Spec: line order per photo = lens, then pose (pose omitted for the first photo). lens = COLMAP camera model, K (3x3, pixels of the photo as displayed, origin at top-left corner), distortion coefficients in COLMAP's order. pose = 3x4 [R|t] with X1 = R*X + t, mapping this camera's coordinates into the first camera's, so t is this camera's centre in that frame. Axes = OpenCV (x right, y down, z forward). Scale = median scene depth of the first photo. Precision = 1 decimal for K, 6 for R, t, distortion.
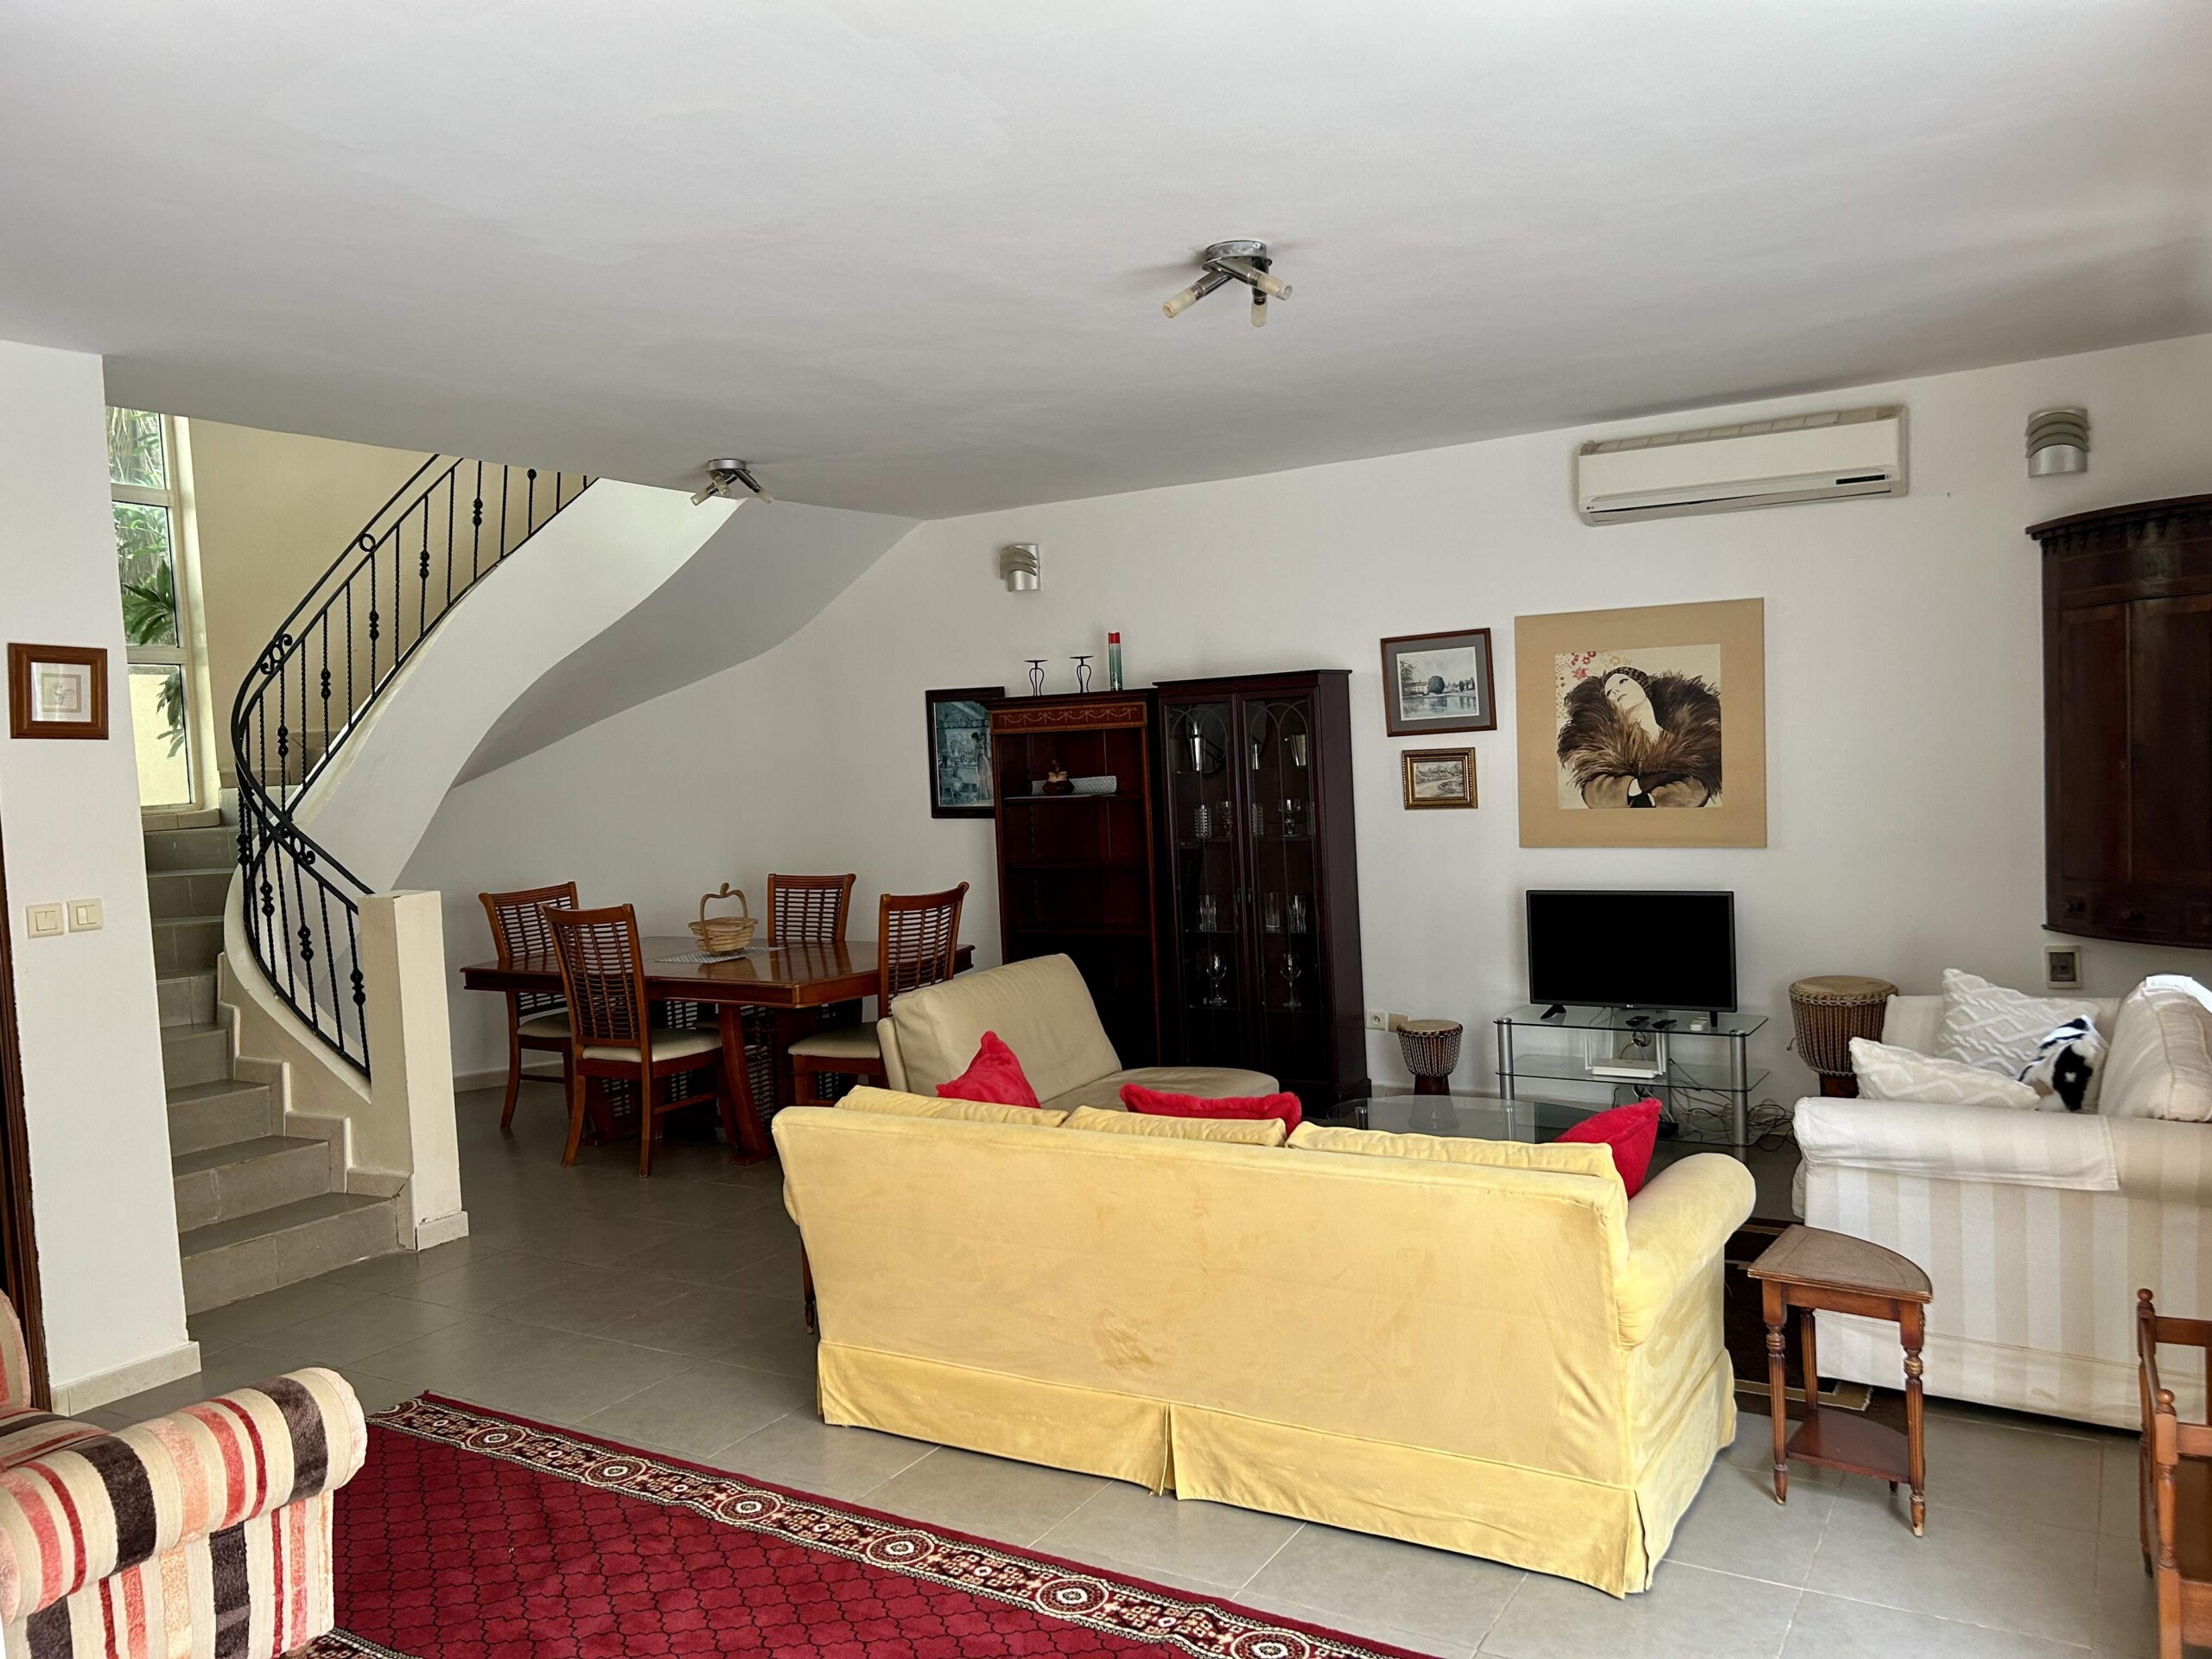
lens RADIAL K [[1663.2, 0, 1108.9], [0, 1663.2, 830.6], [0, 0, 1]] dist [0.001995, -0.002758]
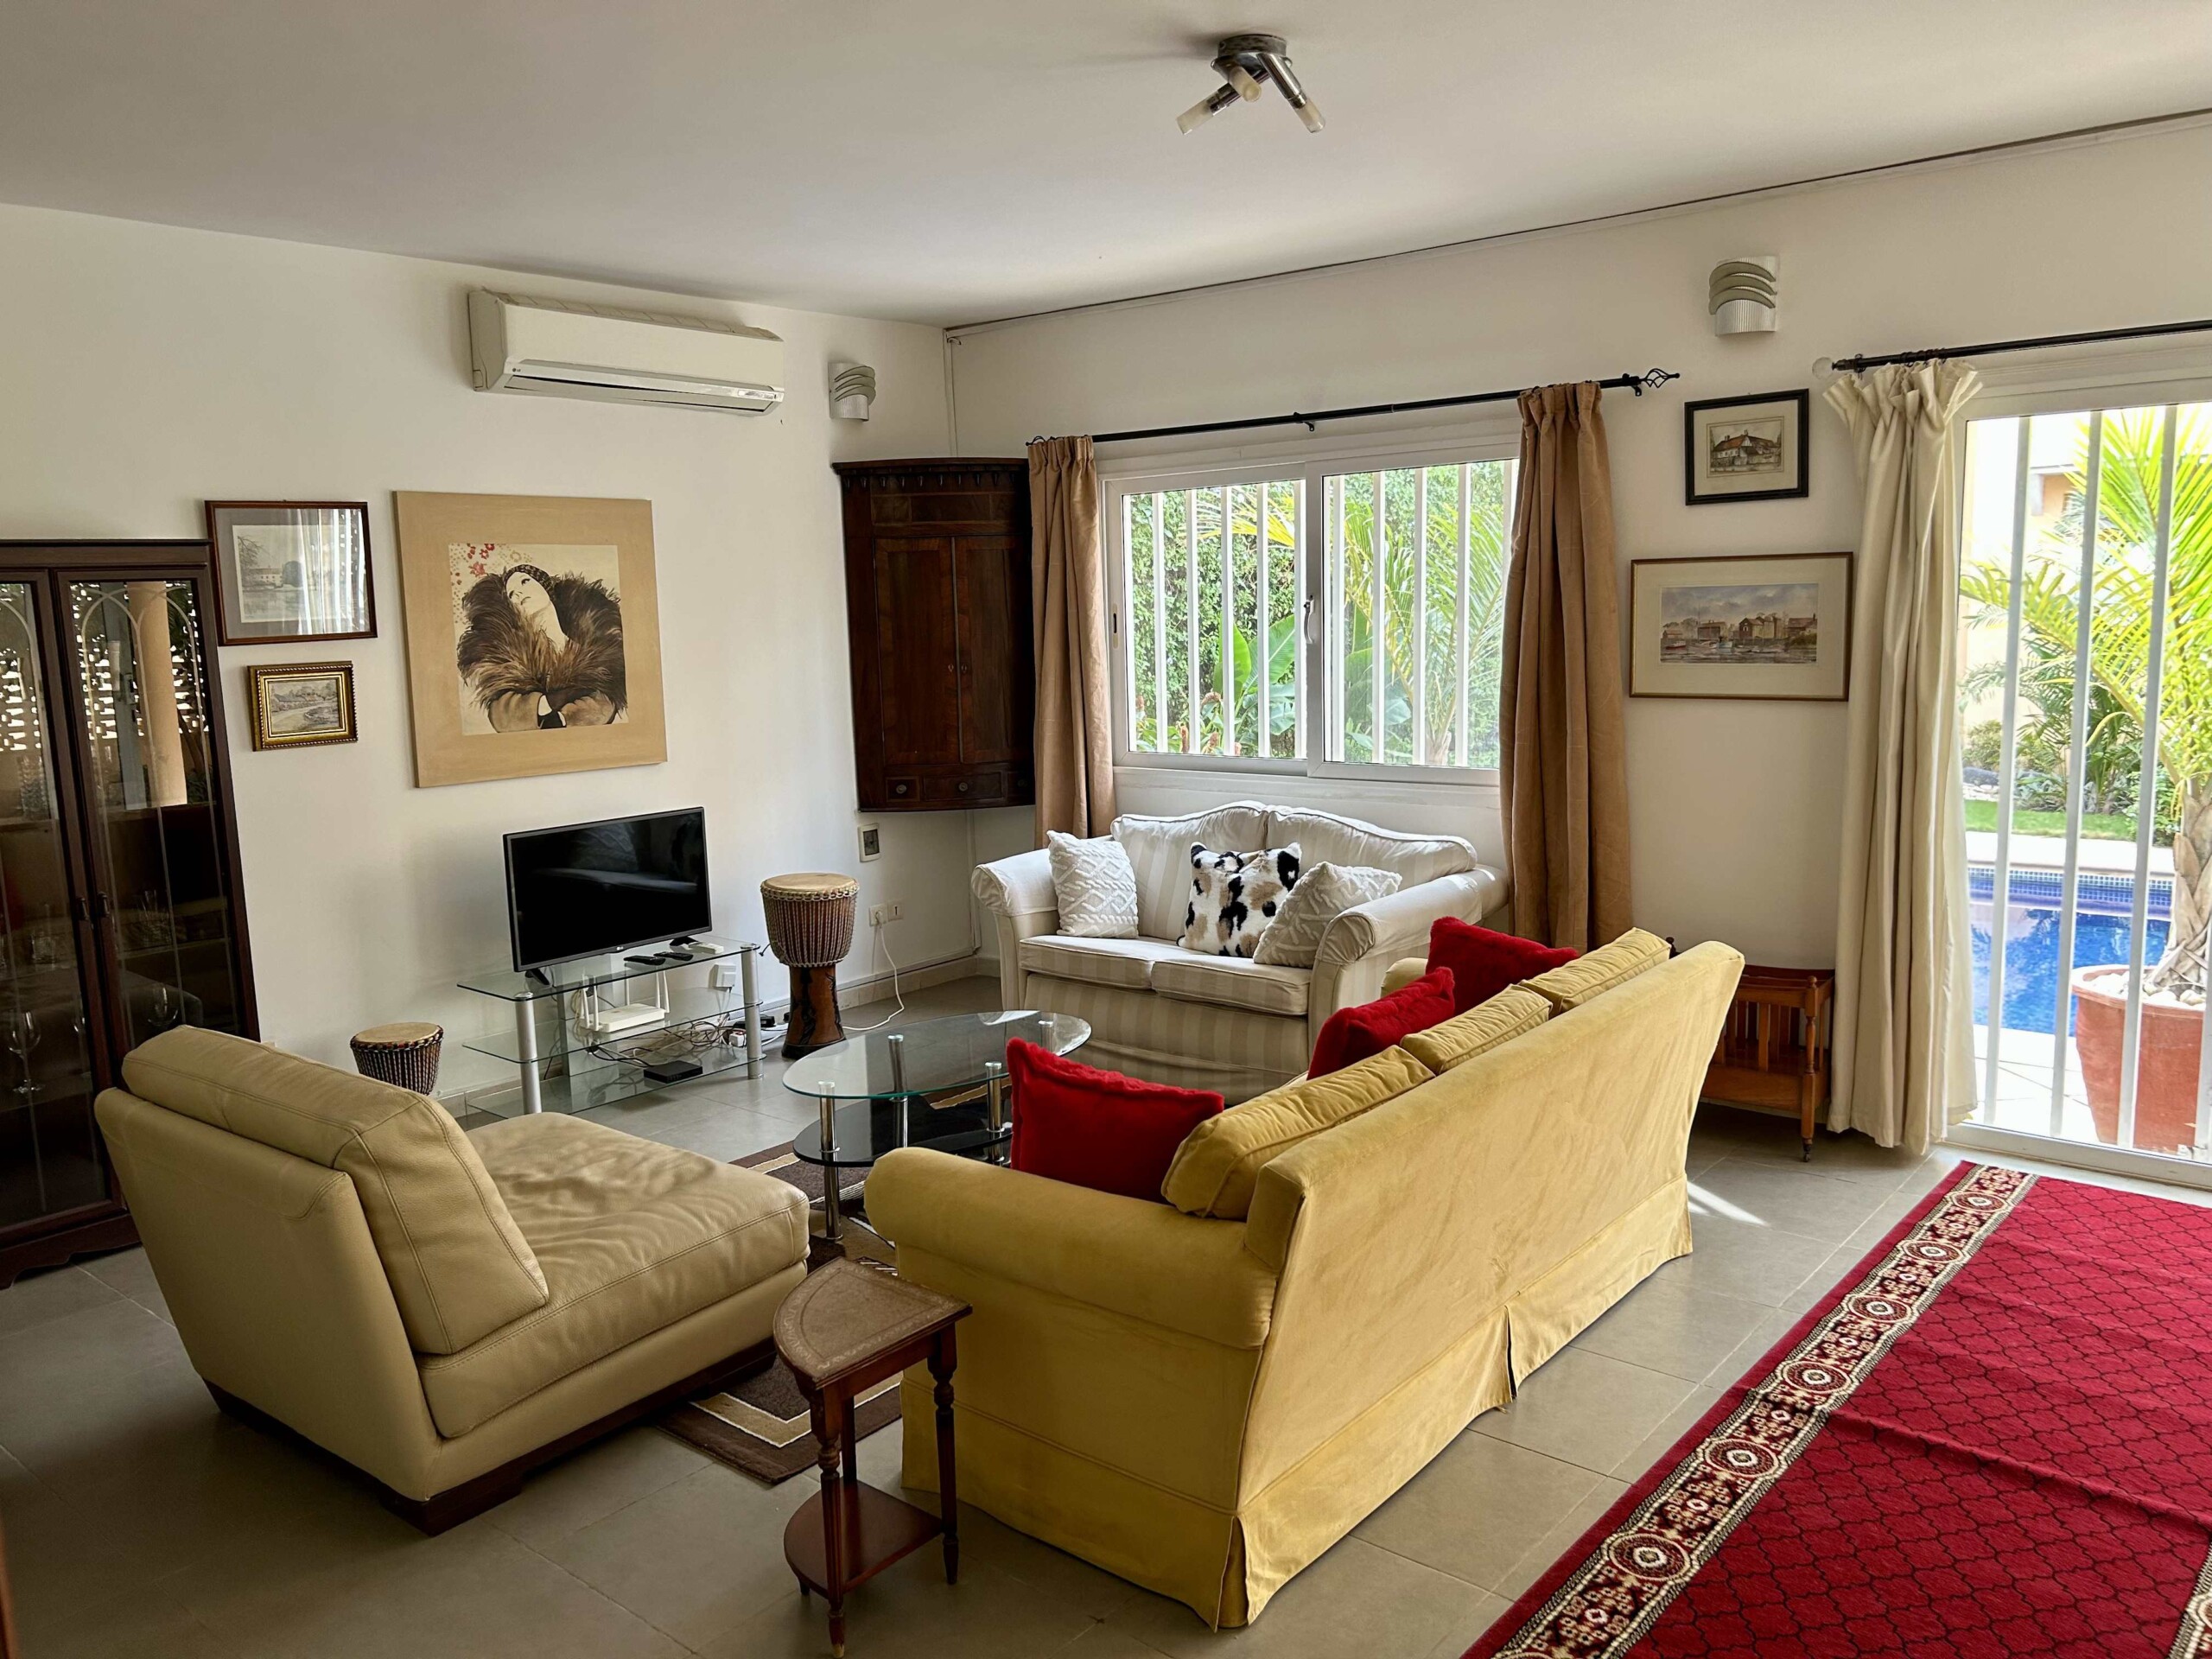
lens RADIAL K [[1663.2, 0, 1109.8], [0, 1663.2, 833.2], [0, 0, 1]] dist [0.001995, -0.002758]
pose [[0.139338, -0.099351, 0.985248, -0.503964], [0.069510, 0.993481, 0.090350, -0.017569], [-0.987802, 0.055896, 0.145335, 0.586993]]
